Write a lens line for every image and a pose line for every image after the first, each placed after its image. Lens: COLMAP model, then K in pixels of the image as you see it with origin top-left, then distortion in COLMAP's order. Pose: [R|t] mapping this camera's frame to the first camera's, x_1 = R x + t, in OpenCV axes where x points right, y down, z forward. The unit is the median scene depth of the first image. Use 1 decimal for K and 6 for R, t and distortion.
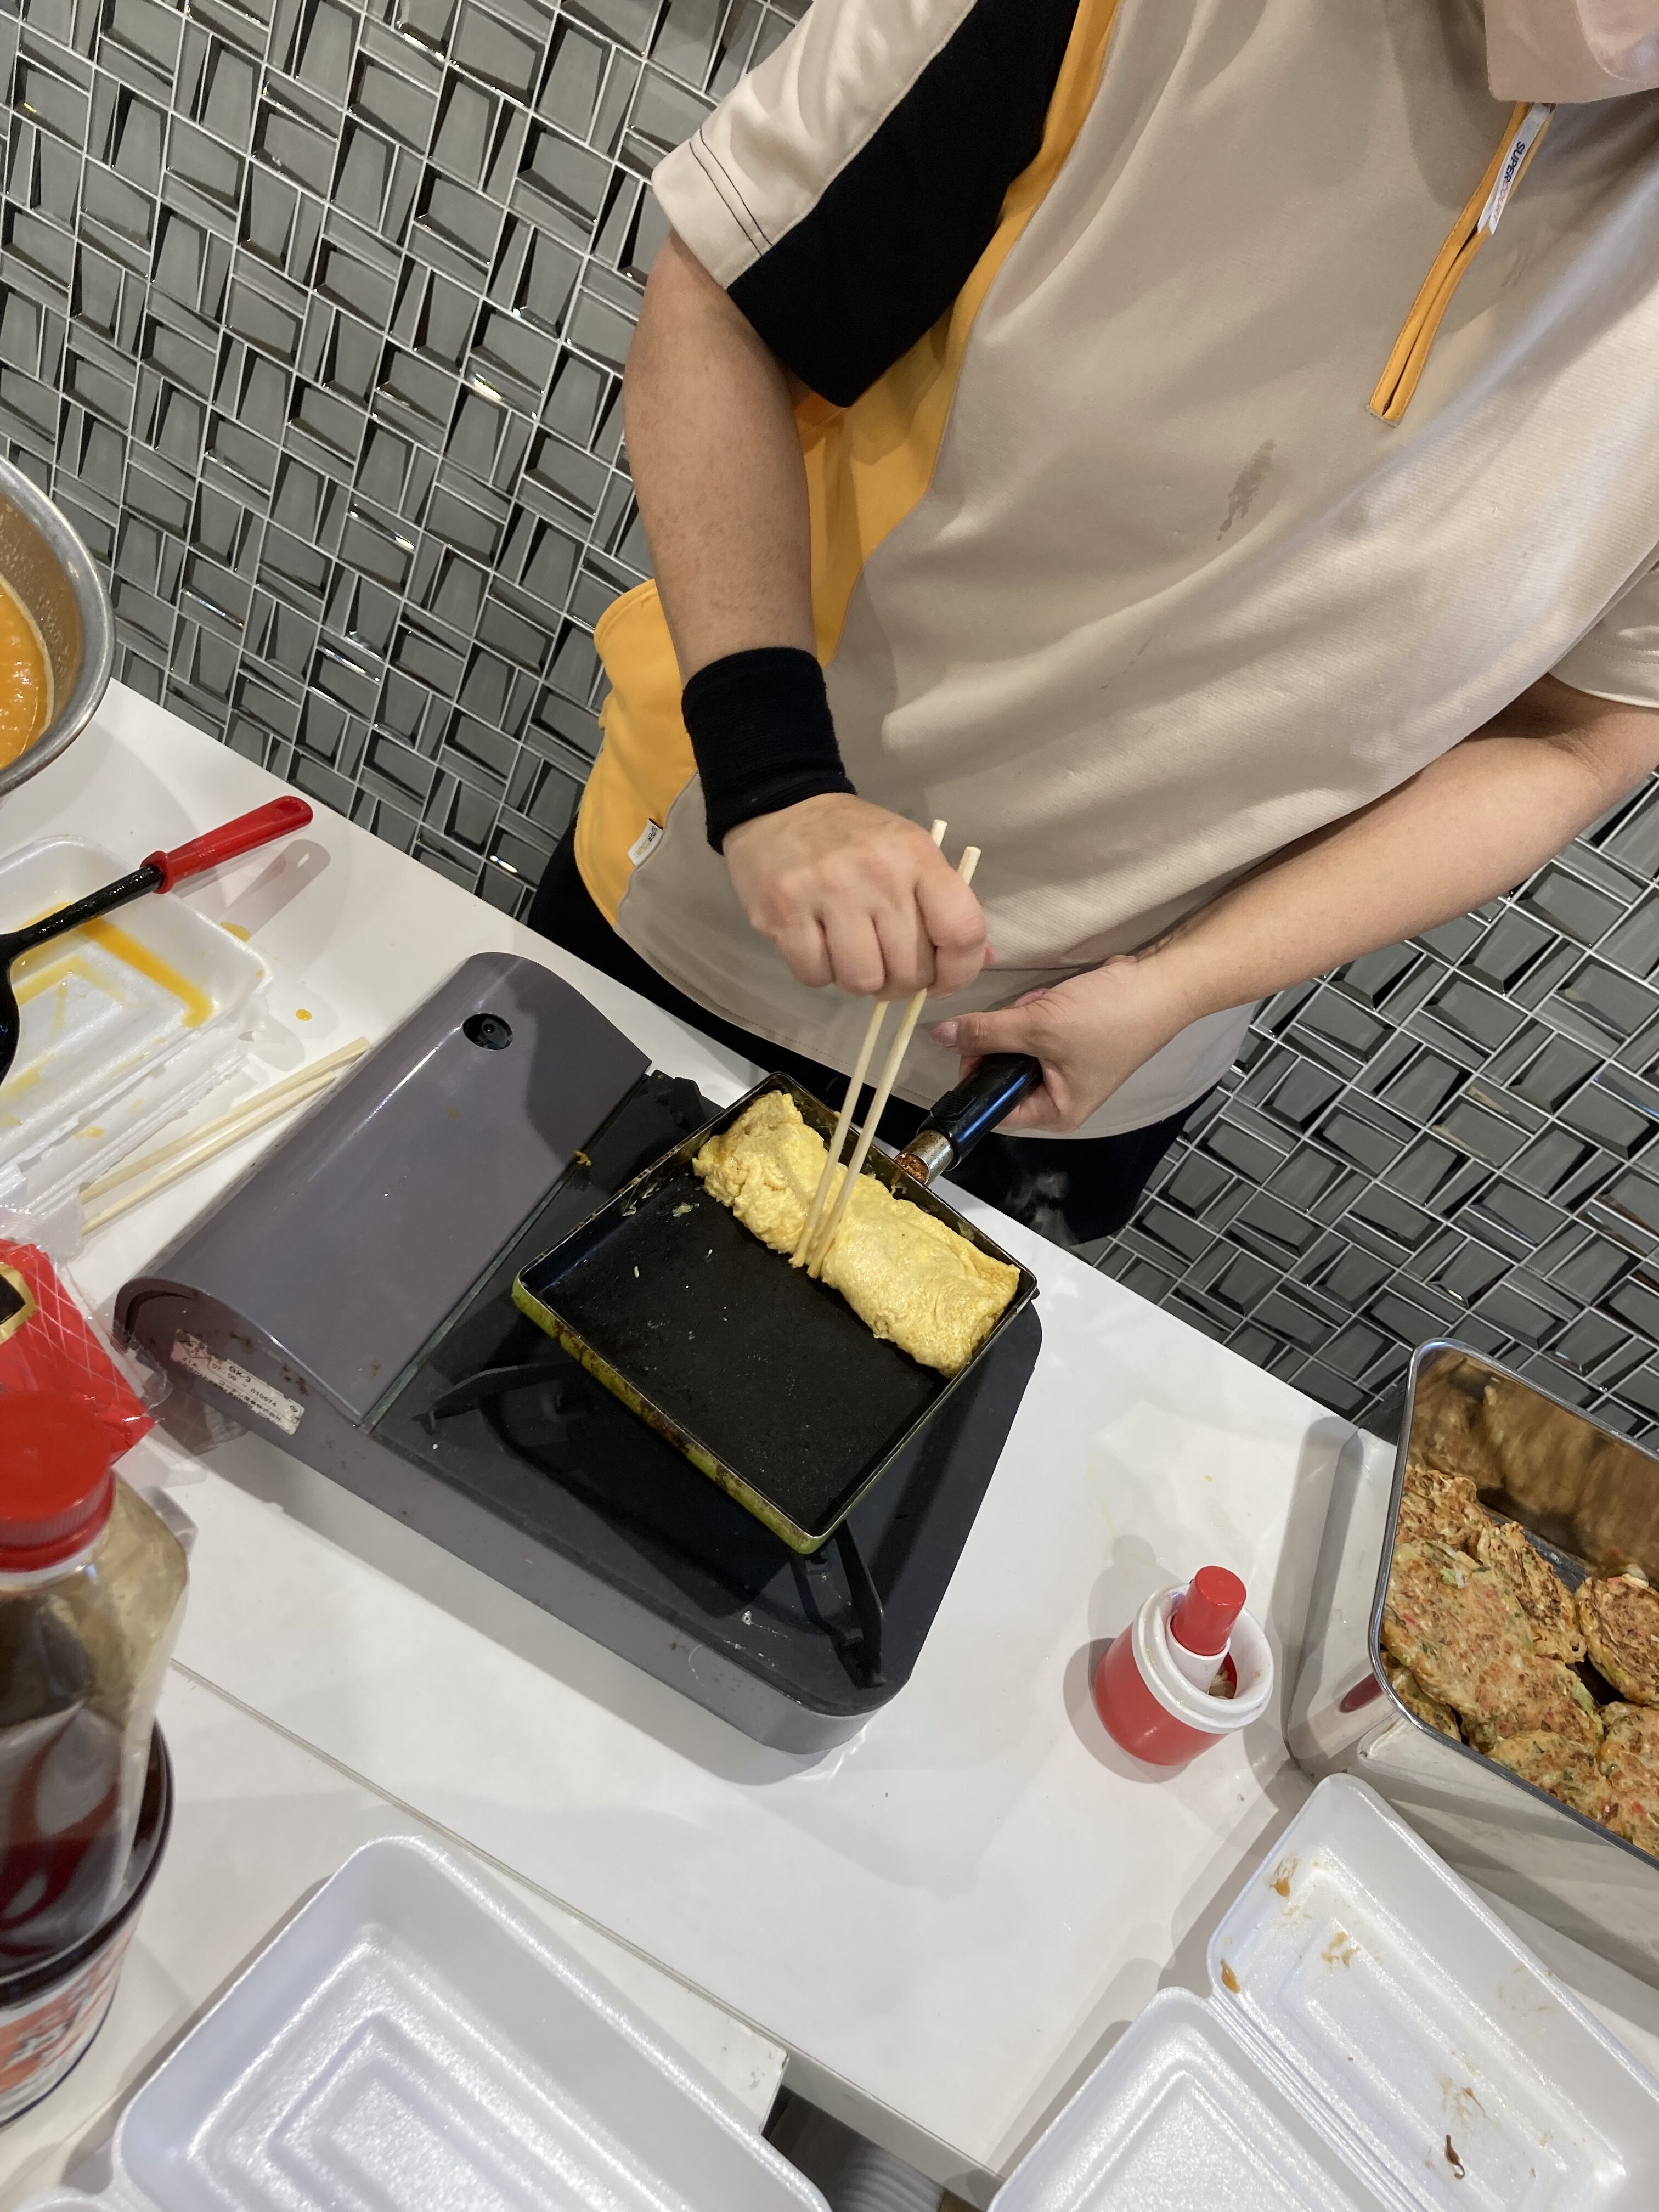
lens RADIAL K [[1803.7, 0, 811.9], [0, 1803.7, 1086.3], [0, 0, 1]] dist [0.052609, -0.032721]
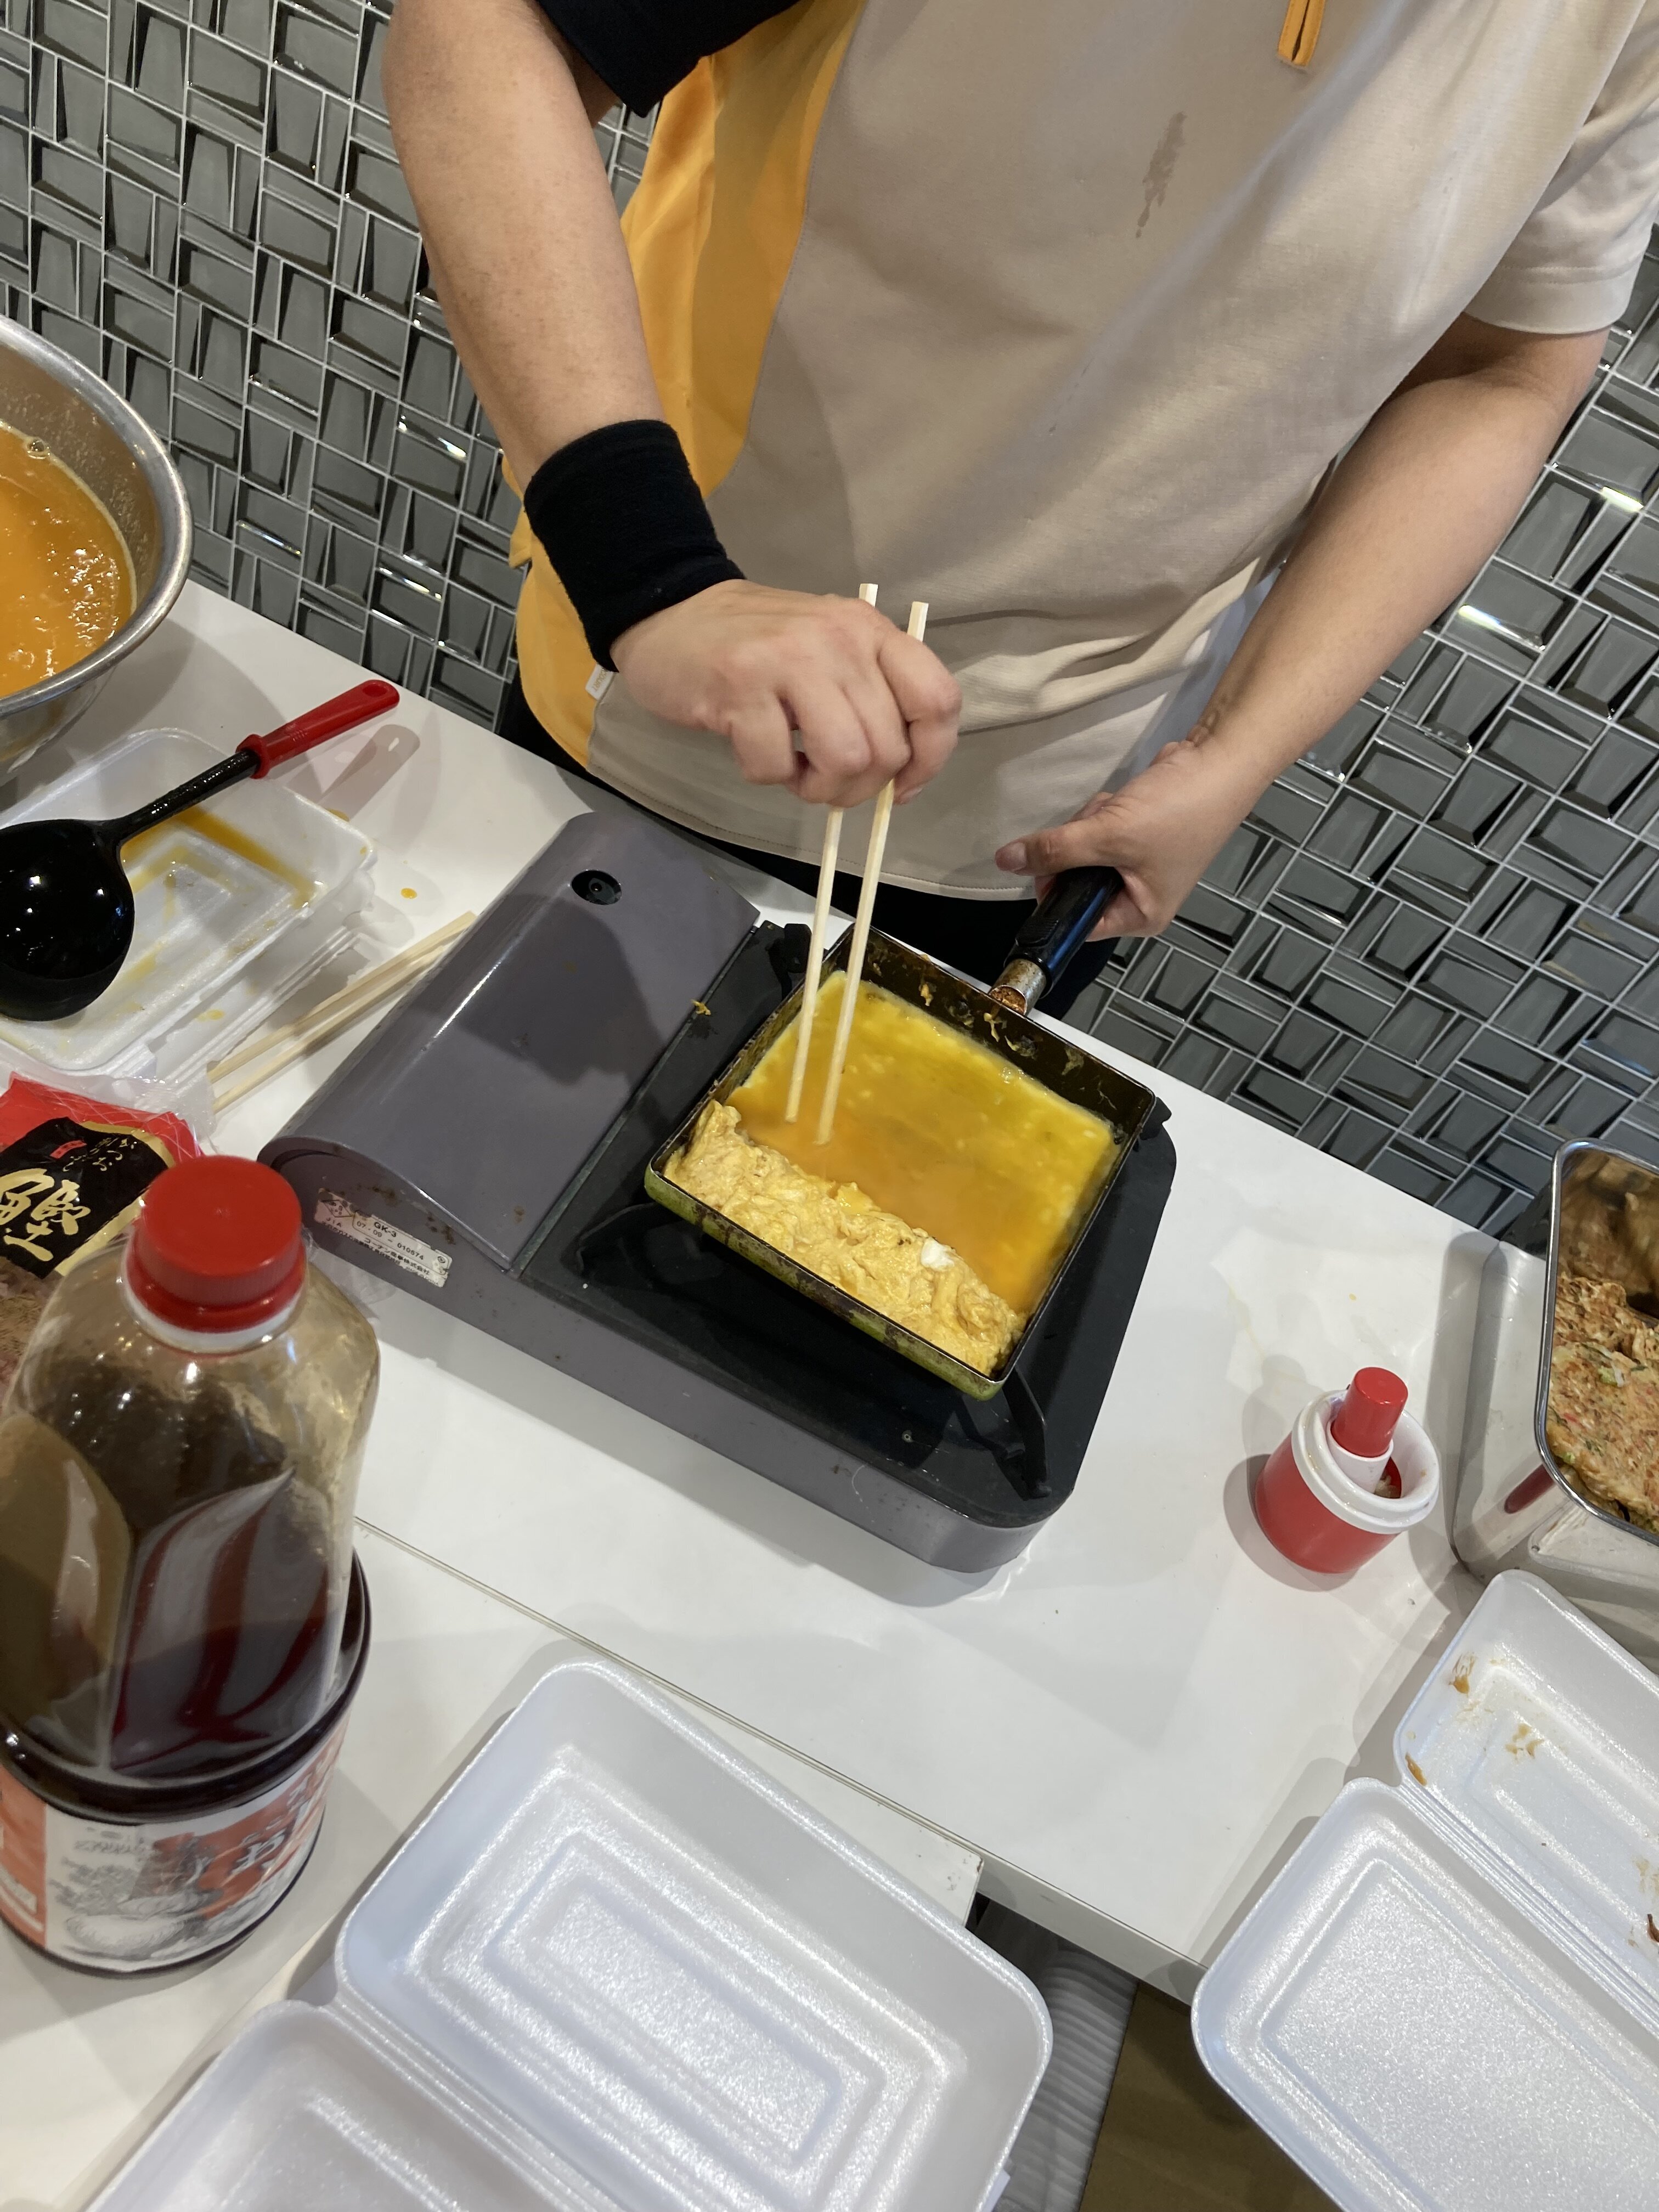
lens RADIAL K [[1803.7, 0, 826.8], [0, 1803.7, 1083.7], [0, 0, 1]] dist [0.052609, -0.032721]
pose [[0.996838, -0.071715, -0.034218, -0.025424], [0.072795, 0.996852, 0.031416, 0.051513], [0.031857, -0.033807, 0.998921, 0.009586]]
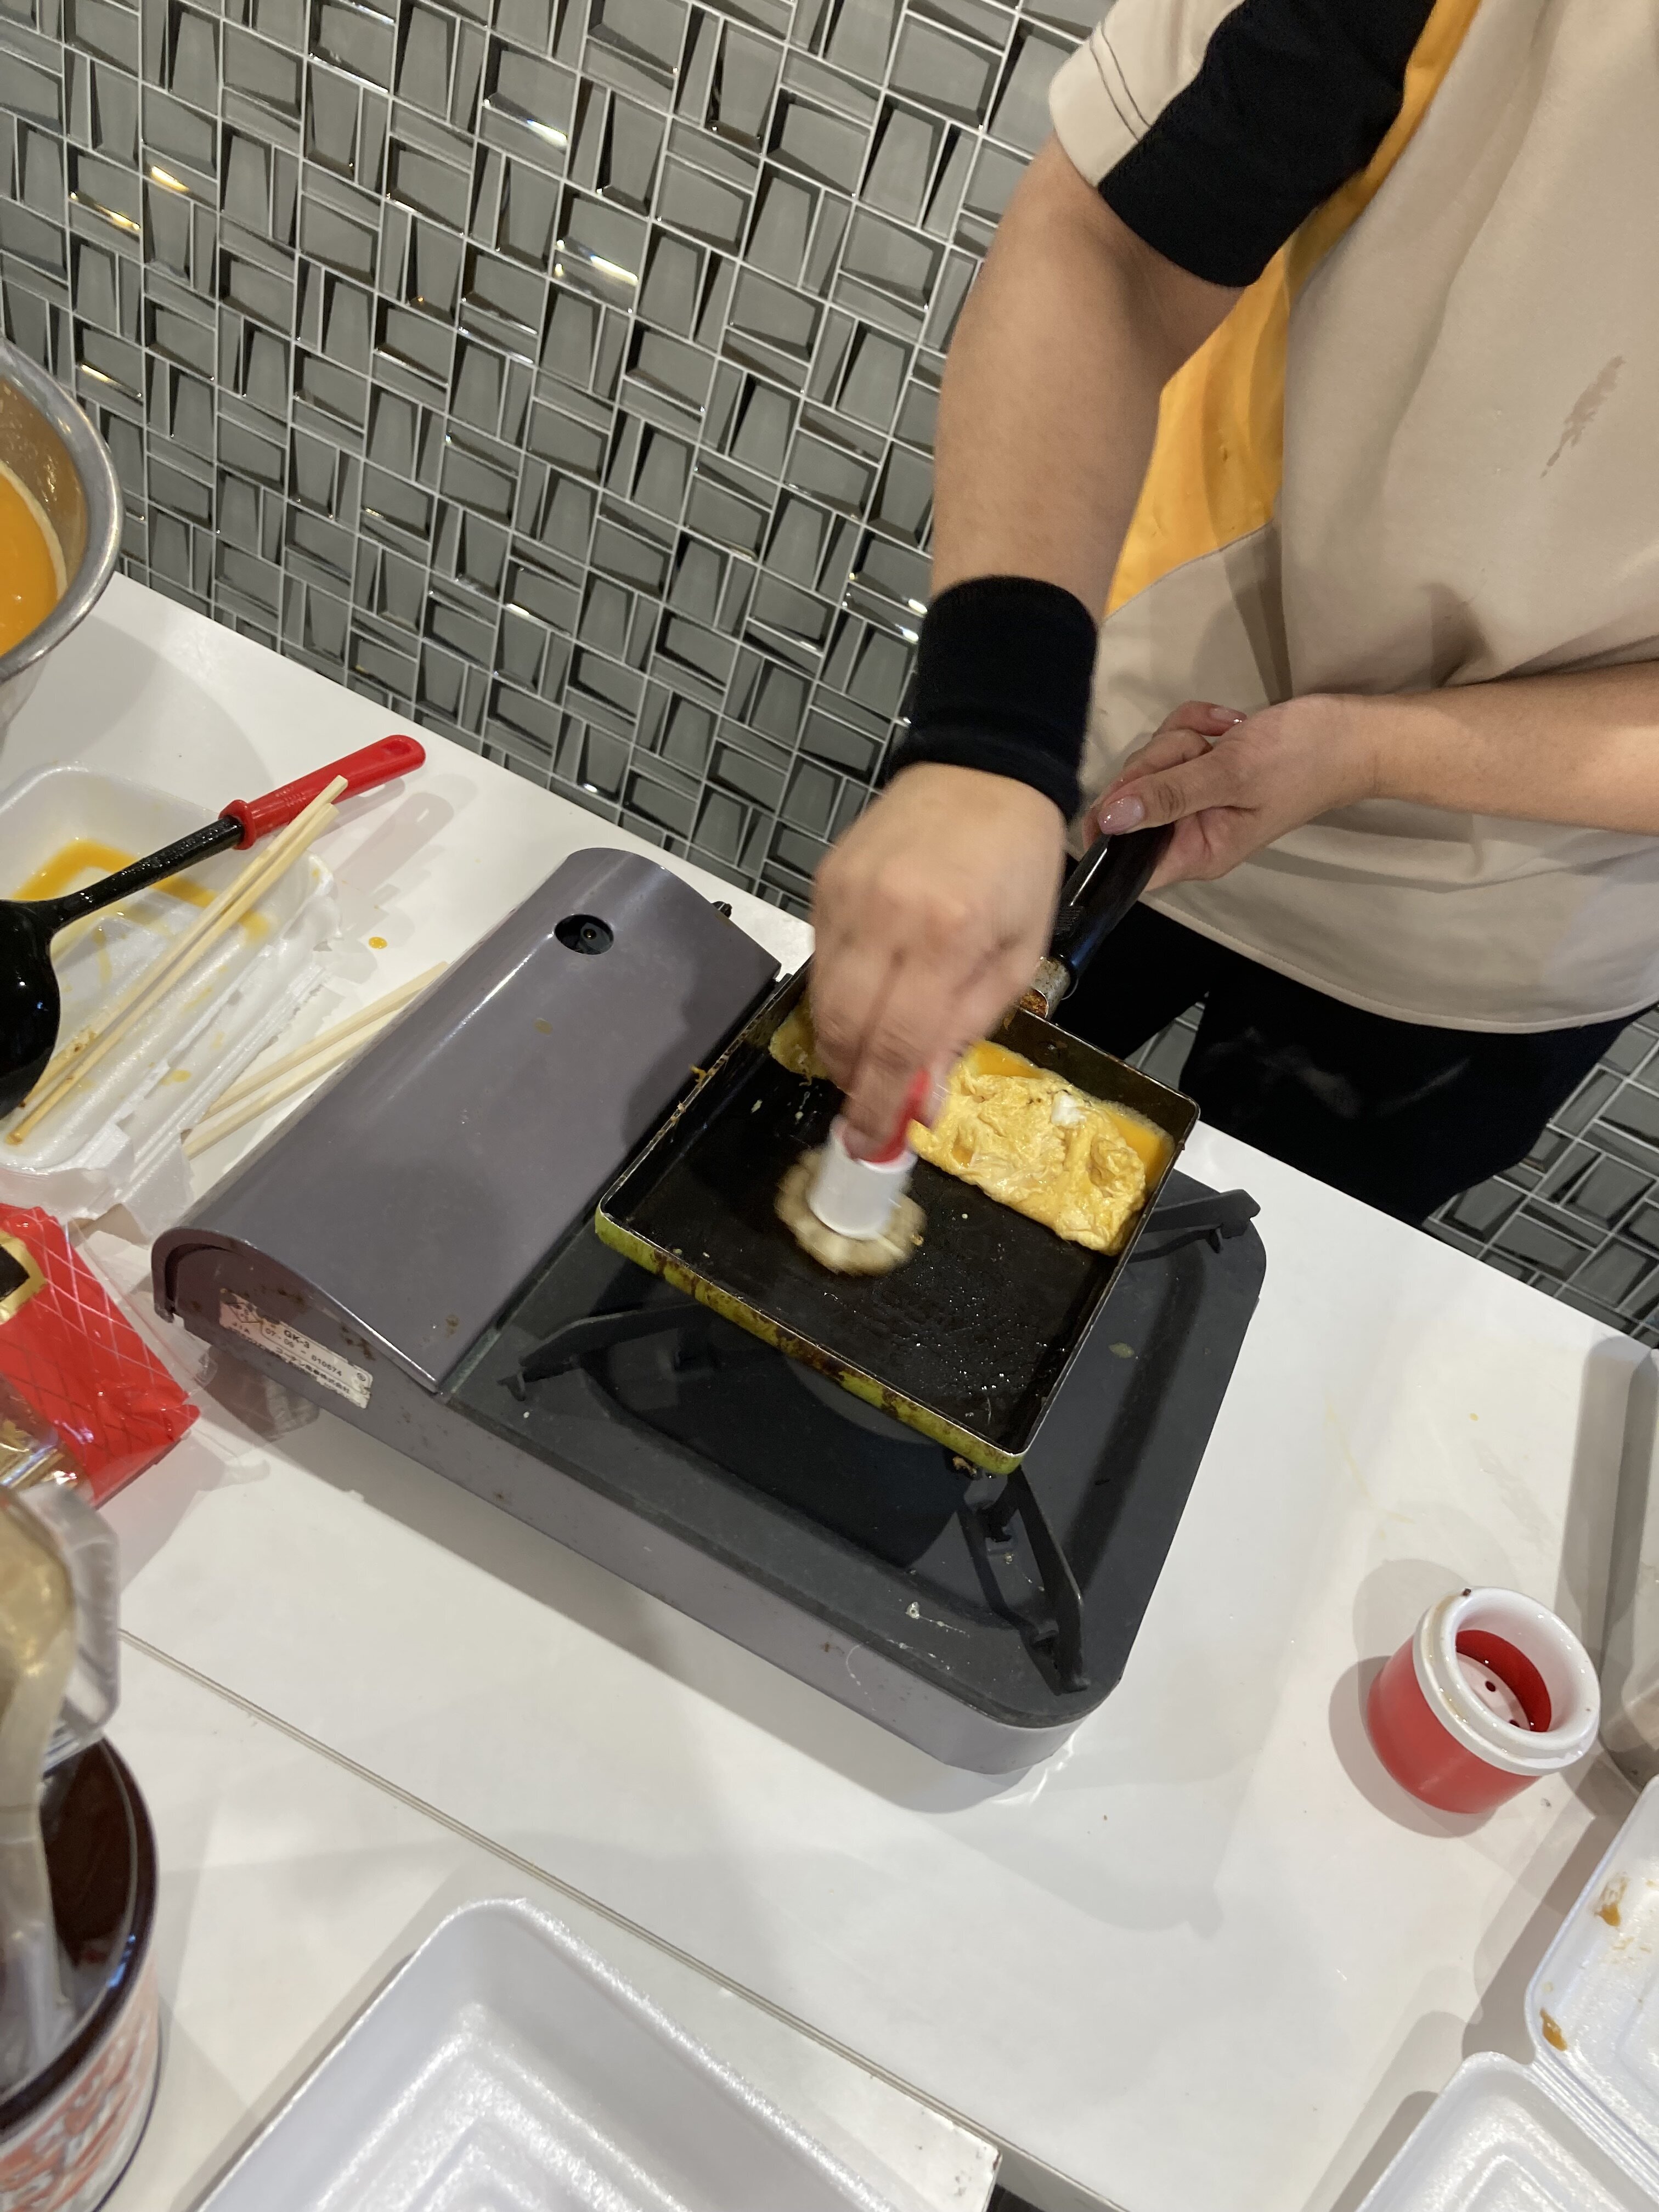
lens RADIAL K [[1803.7, 0, 850.4], [0, 1803.7, 1088.7], [0, 0, 1]] dist [0.052609, -0.032721]
pose [[0.993902, -0.068630, -0.086306, 0.017626], [0.069687, 0.997526, 0.009297, 0.040430], [0.085454, -0.015255, 0.996225, 0.154570]]
